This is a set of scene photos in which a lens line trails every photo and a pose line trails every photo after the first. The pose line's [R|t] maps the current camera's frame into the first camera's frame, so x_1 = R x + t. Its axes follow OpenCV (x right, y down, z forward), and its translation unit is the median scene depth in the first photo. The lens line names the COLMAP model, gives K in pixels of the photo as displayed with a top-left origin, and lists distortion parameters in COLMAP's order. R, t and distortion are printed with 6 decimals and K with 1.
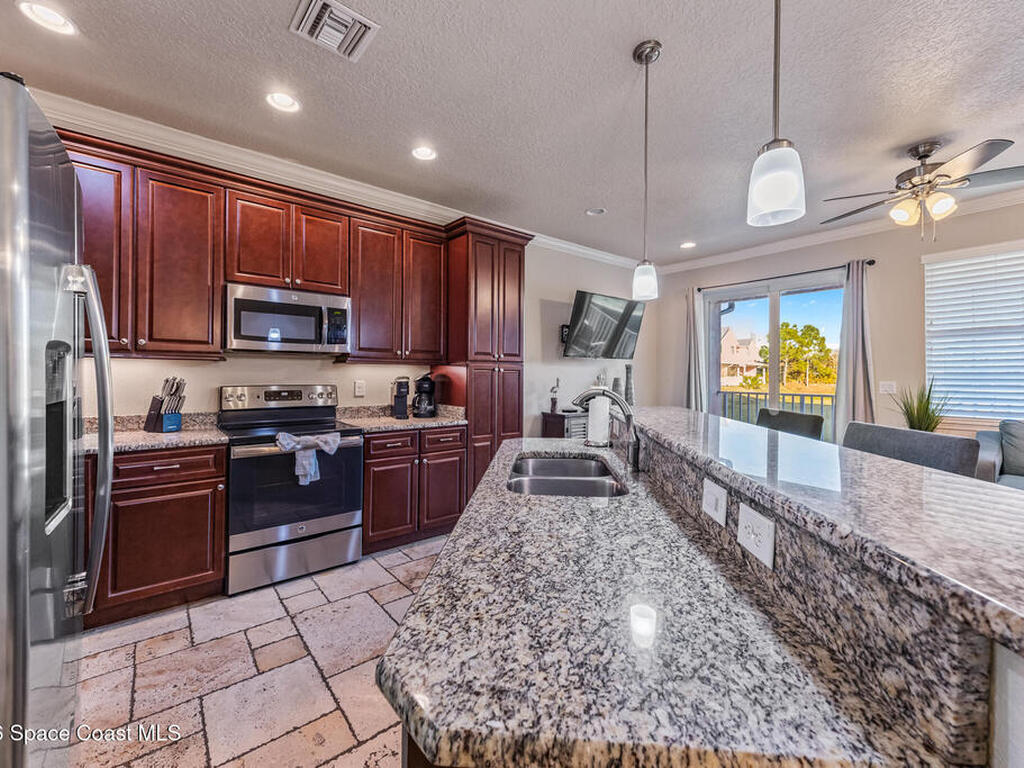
lens RADIAL K [[416.6, 0, 514.8], [0, 416.6, 377.8], [0, 0, 1]] dist [-0.000486, -0.000123]
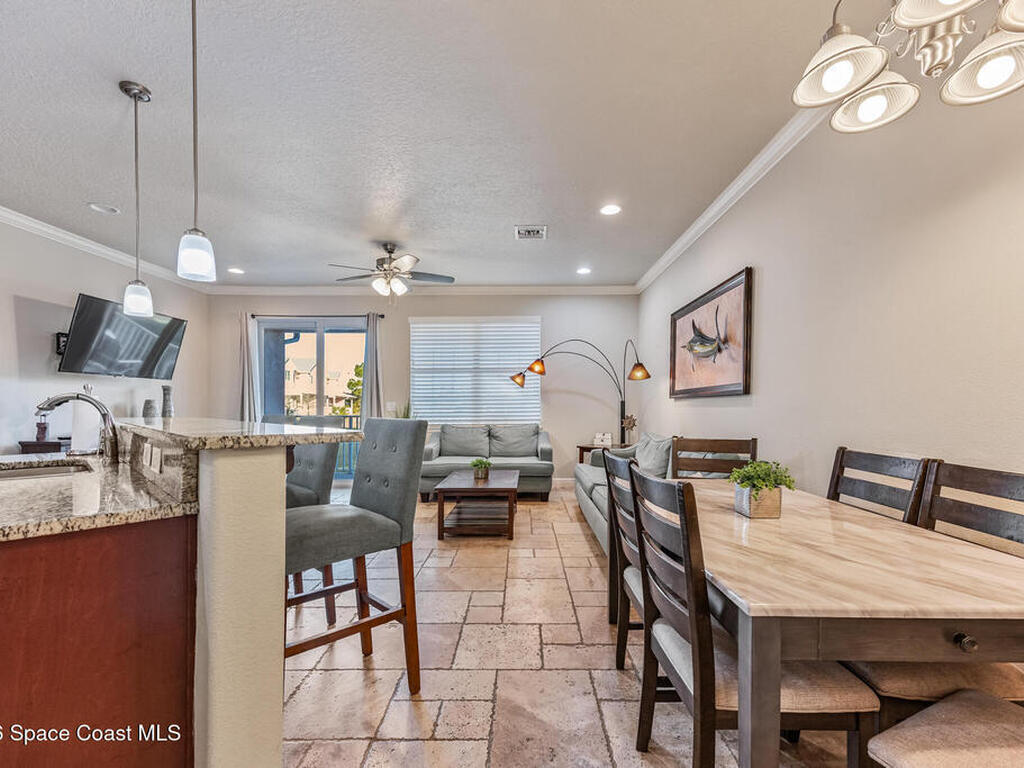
lens RADIAL K [[427.7, 0, 514.6], [0, 427.7, 411.9], [0, 0, 1]] dist [0.002312, 0.000370]
pose [[0.626814, -0.014354, 0.779037, 0.024082], [0.010763, 0.999894, 0.009763, 0.033049], [-0.779095, 0.002265, 0.626902, -0.245750]]
